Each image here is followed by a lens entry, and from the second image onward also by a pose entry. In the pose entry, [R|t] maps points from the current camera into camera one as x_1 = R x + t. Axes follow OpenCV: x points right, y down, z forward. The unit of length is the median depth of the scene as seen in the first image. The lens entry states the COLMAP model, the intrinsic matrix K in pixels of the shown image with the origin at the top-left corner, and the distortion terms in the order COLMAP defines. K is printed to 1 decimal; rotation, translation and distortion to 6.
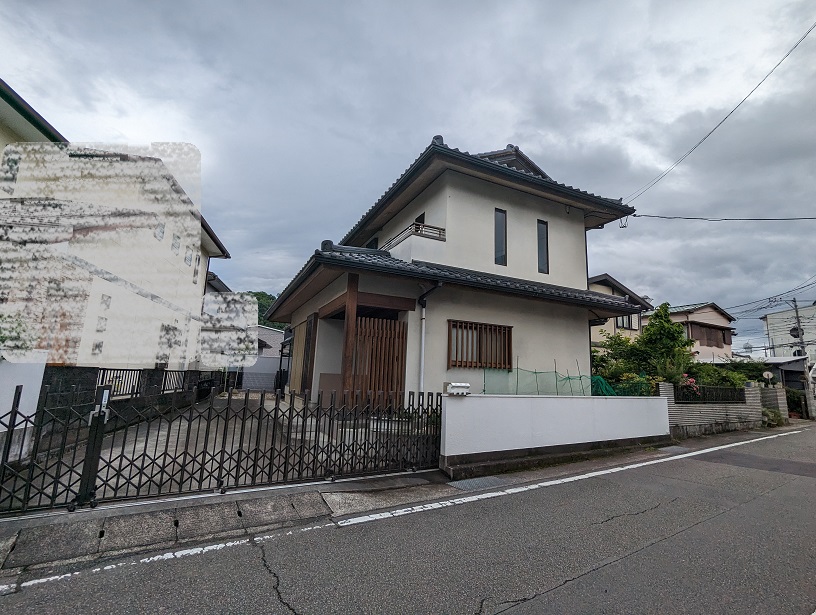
lens RADIAL K [[388.6, 0, 408.0], [0, 388.6, 307.5], [0, 0, 1]] dist [-0.010575, -0.000039]
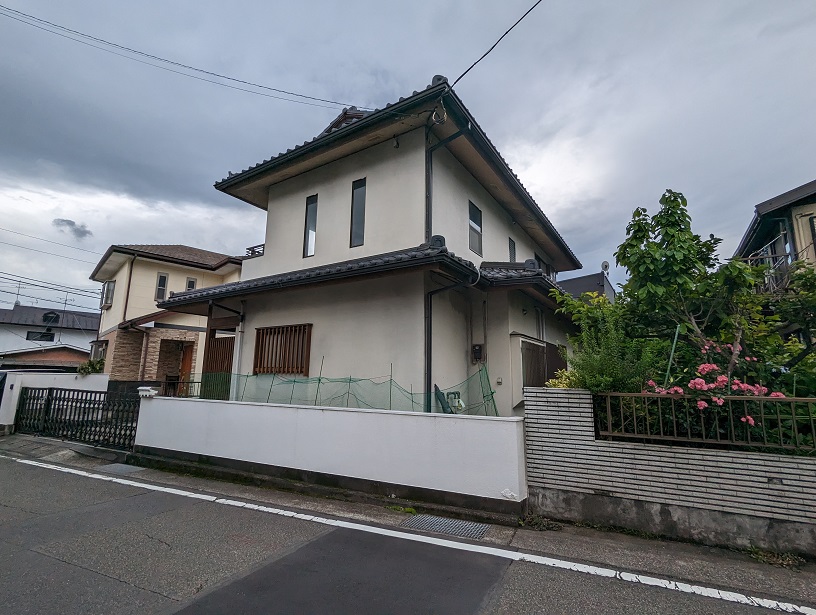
lens RADIAL K [[388.6, 0, 408.0], [0, 388.6, 307.5], [0, 0, 1]] dist [-0.010575, -0.000039]
pose [[0.528742, -0.182907, -0.828841, 1.127197], [0.149220, 0.981328, -0.121366, 0.154241], [0.835563, -0.059508, 0.546162, 0.724127]]
